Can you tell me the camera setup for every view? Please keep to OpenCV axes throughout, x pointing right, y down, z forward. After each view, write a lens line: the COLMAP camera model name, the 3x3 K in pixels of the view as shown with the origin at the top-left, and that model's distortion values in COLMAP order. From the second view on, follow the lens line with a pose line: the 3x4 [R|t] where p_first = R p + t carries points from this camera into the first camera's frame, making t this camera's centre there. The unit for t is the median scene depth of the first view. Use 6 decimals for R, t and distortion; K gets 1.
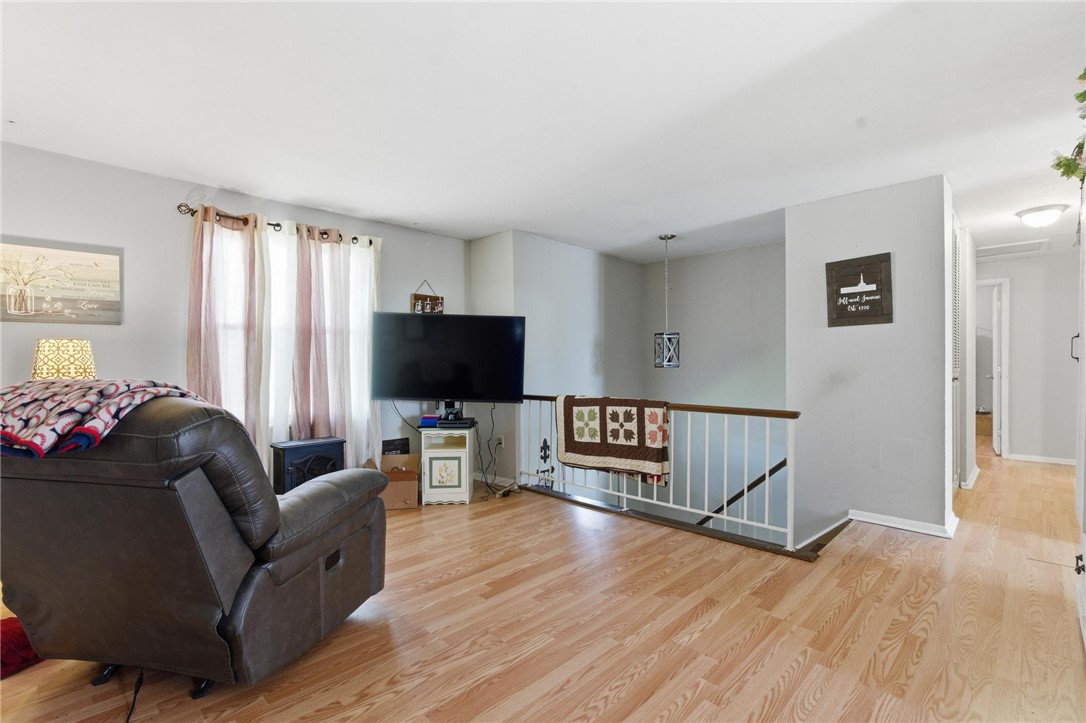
lens RADIAL K [[499.6, 0, 556.5], [0, 499.6, 366.2], [0, 0, 1]] dist [-0.000251, -0.000172]
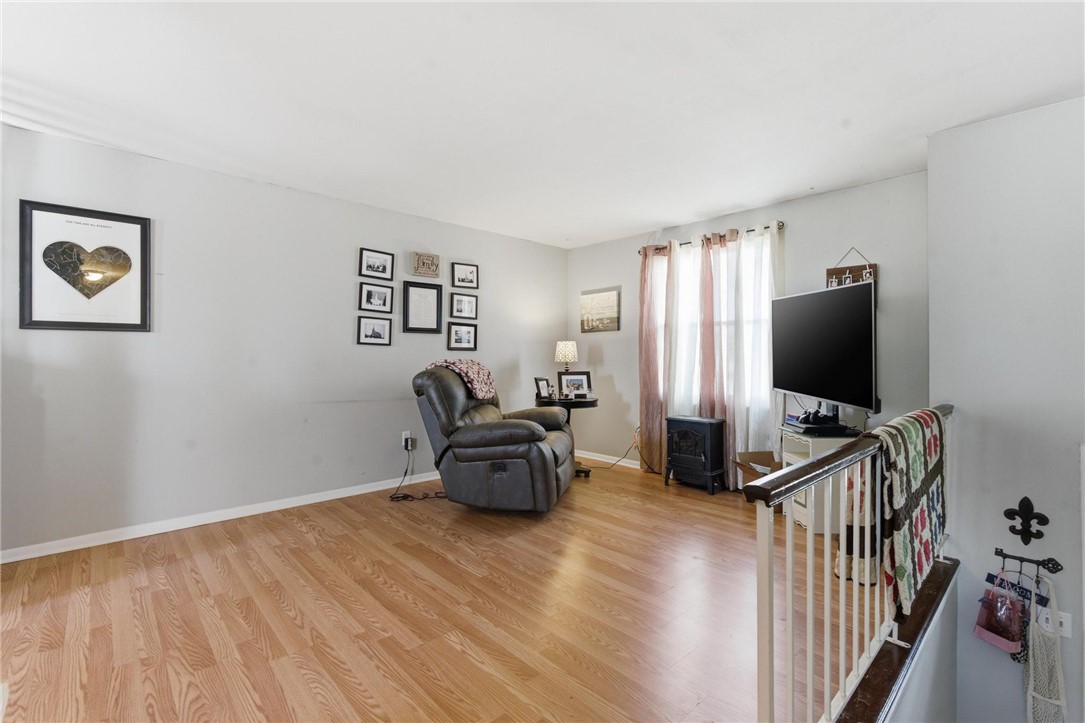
lens RADIAL K [[482.8, 0, 542.5], [0, 482.8, 361.5], [0, 0, 1]] dist [0.000062, 0.000341]
pose [[-0.056755, 0.019180, -0.998204, 0.644959], [-0.002987, 0.999808, 0.019380, -0.006397], [0.998384, 0.004082, -0.056687, 0.671411]]
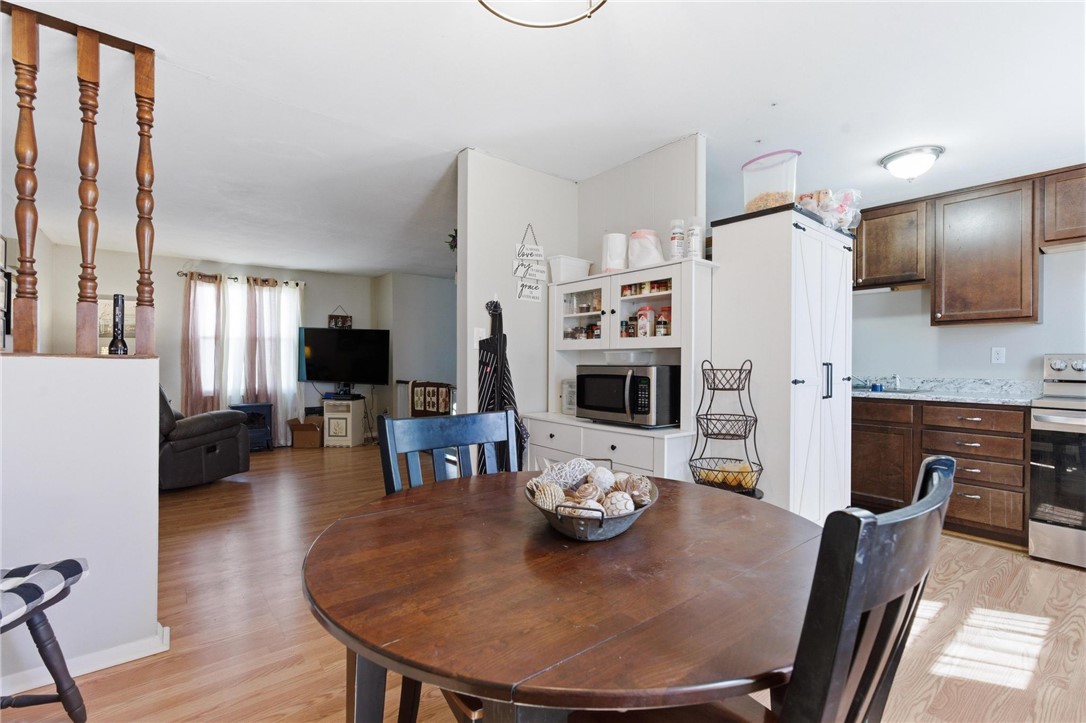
lens RADIAL K [[483.3, 0, 543.0], [0, 483.3, 361.5], [0, 0, 1]] dist [0.000062, 0.000341]
pose [[0.990936, 0.008901, -0.134037, 0.688003], [-0.009144, 0.999957, -0.001195, -0.003220], [0.134021, 0.002409, 0.990976, -0.488341]]
